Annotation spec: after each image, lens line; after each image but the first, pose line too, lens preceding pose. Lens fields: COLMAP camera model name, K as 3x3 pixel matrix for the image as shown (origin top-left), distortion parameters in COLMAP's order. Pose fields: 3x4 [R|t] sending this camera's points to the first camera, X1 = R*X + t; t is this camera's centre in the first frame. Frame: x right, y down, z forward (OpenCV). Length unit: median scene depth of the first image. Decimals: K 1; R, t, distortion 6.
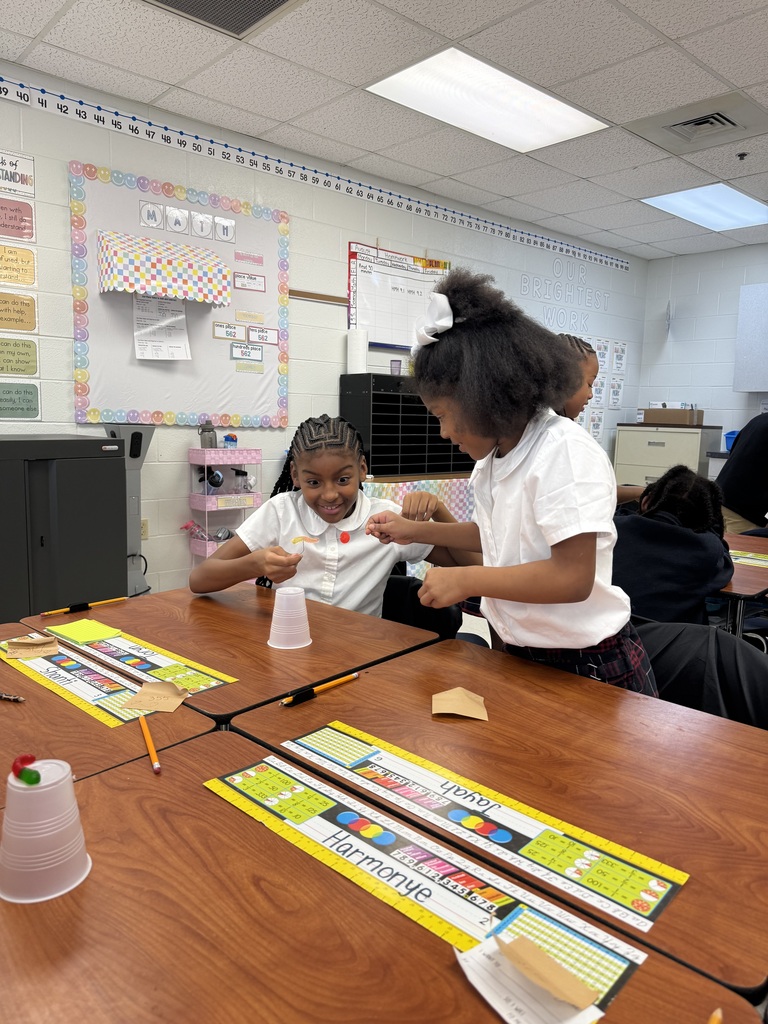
lens RADIAL K [[729.3, 0, 385.6], [0, 729.3, 510.4], [0, 0, 1]] dist [-0.013394, -0.003776]
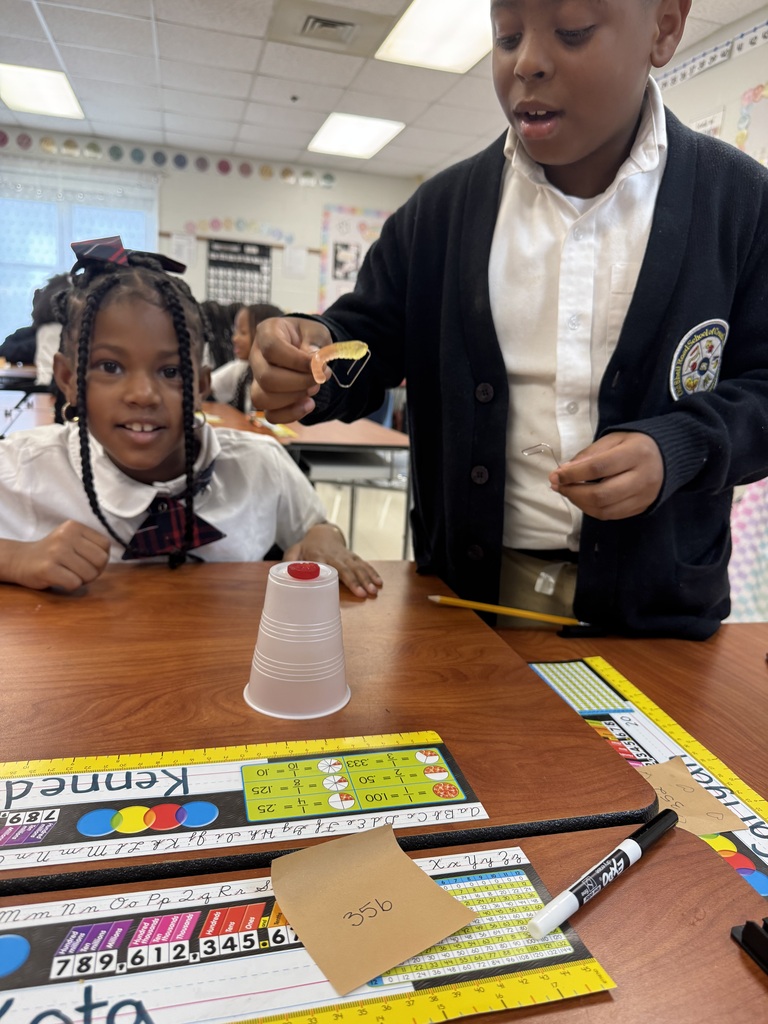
lens RADIAL K [[729.3, 0, 383.5], [0, 729.3, 511.0], [0, 0, 1]] dist [-0.013394, -0.003776]
pose [[0.529096, -0.178413, 0.829594, -0.205705], [0.057486, 0.982937, 0.174727, 0.139214], [-0.846613, -0.044757, 0.530324, 0.641422]]
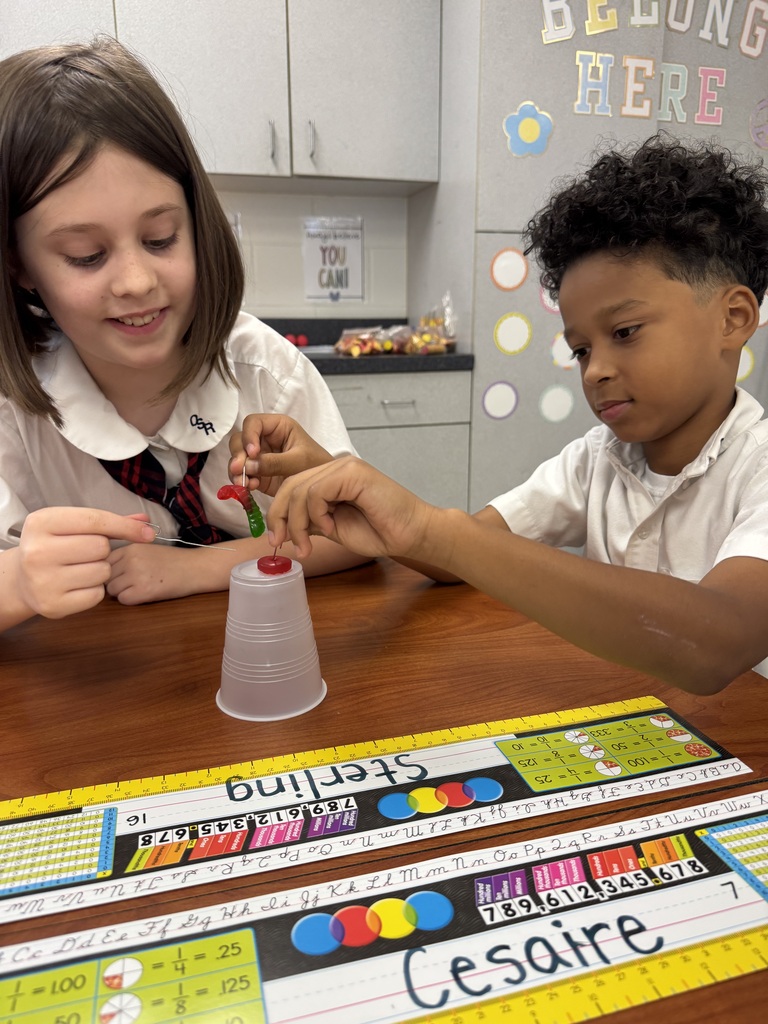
lens RADIAL K [[729.3, 0, 384.2], [0, 729.3, 511.2], [0, 0, 1]] dist [-0.013394, -0.003776]
pose [[-0.513108, 0.194642, -0.835963, 0.469269], [-0.119891, 0.948147, 0.294351, 0.072790], [0.849909, 0.251258, -0.463166, 1.296349]]
